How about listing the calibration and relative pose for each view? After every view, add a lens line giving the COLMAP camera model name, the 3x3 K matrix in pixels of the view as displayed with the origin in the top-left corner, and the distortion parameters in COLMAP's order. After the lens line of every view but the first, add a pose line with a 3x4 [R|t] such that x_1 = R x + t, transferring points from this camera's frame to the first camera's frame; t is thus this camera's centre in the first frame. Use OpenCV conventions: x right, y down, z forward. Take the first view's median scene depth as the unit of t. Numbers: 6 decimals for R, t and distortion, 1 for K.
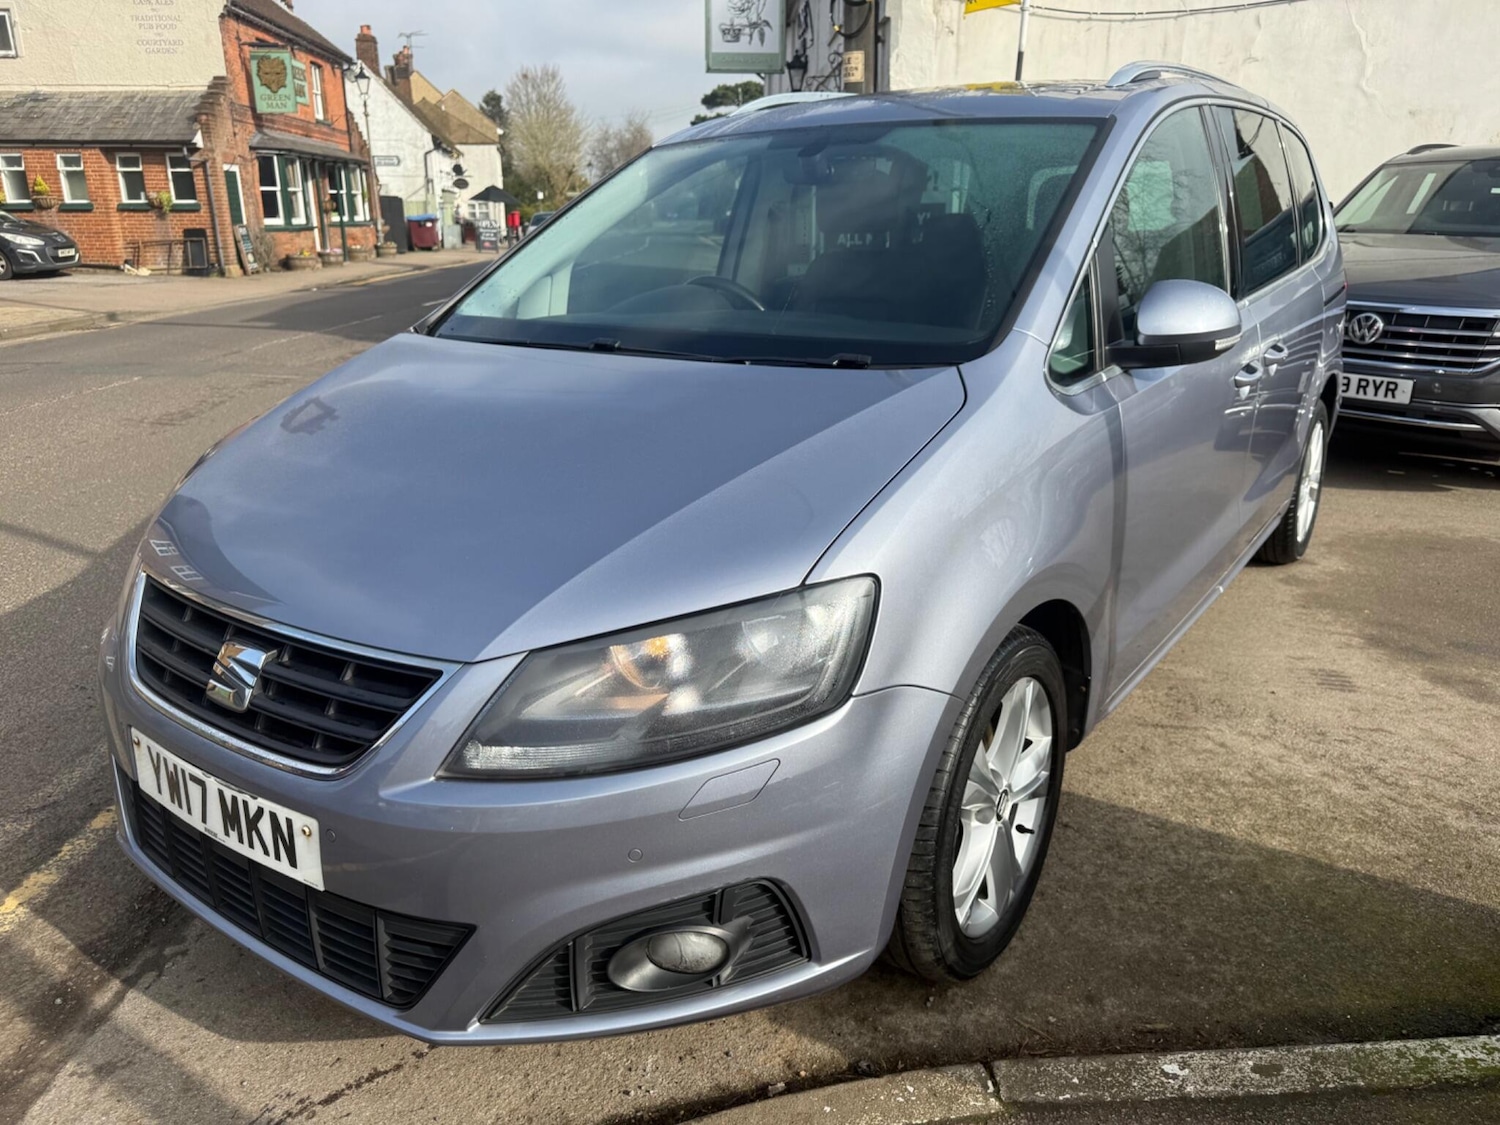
lens RADIAL K [[1062.1, 0, 737.7], [0, 1062.1, 562.7], [0, 0, 1]] dist [0.007649, -0.006957]
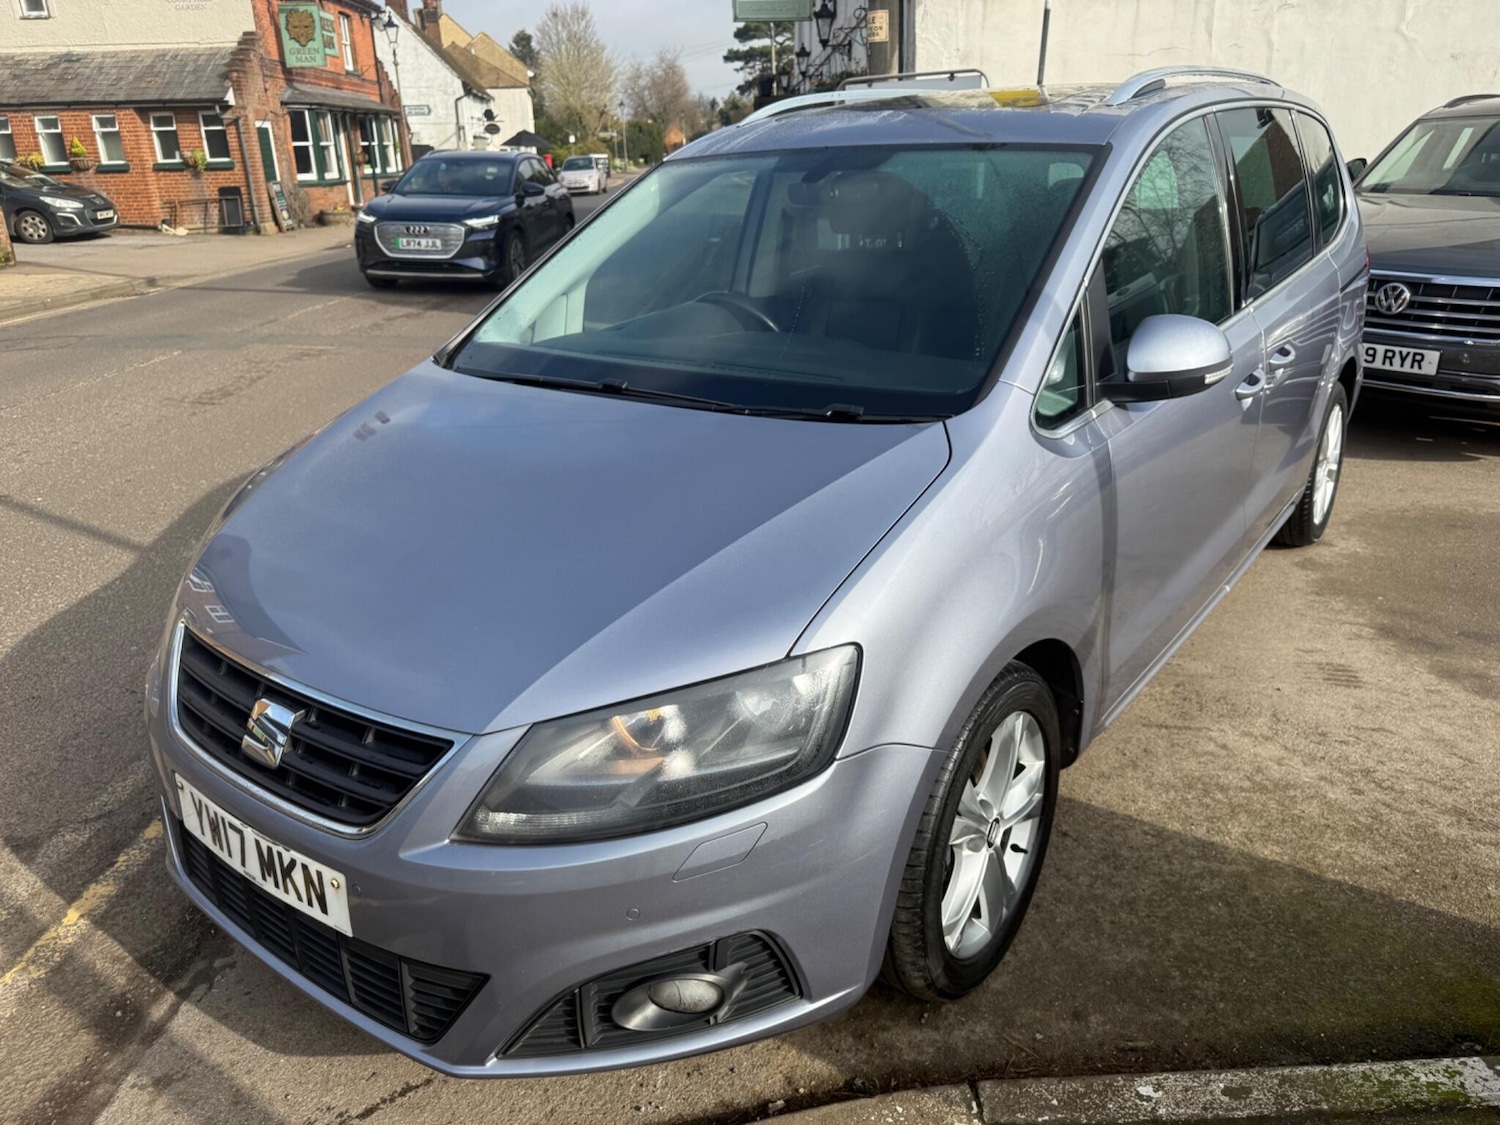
lens RADIAL K [[1063.8, 0, 746.6], [0, 1063.8, 542.8], [0, 0, 1]] dist [0.007886, -0.007496]
pose [[0.999471, -0.012653, -0.029953, 0.036998], [0.013821, 0.999139, 0.039126, -0.094299], [0.029432, -0.039519, 0.998785, -0.043709]]
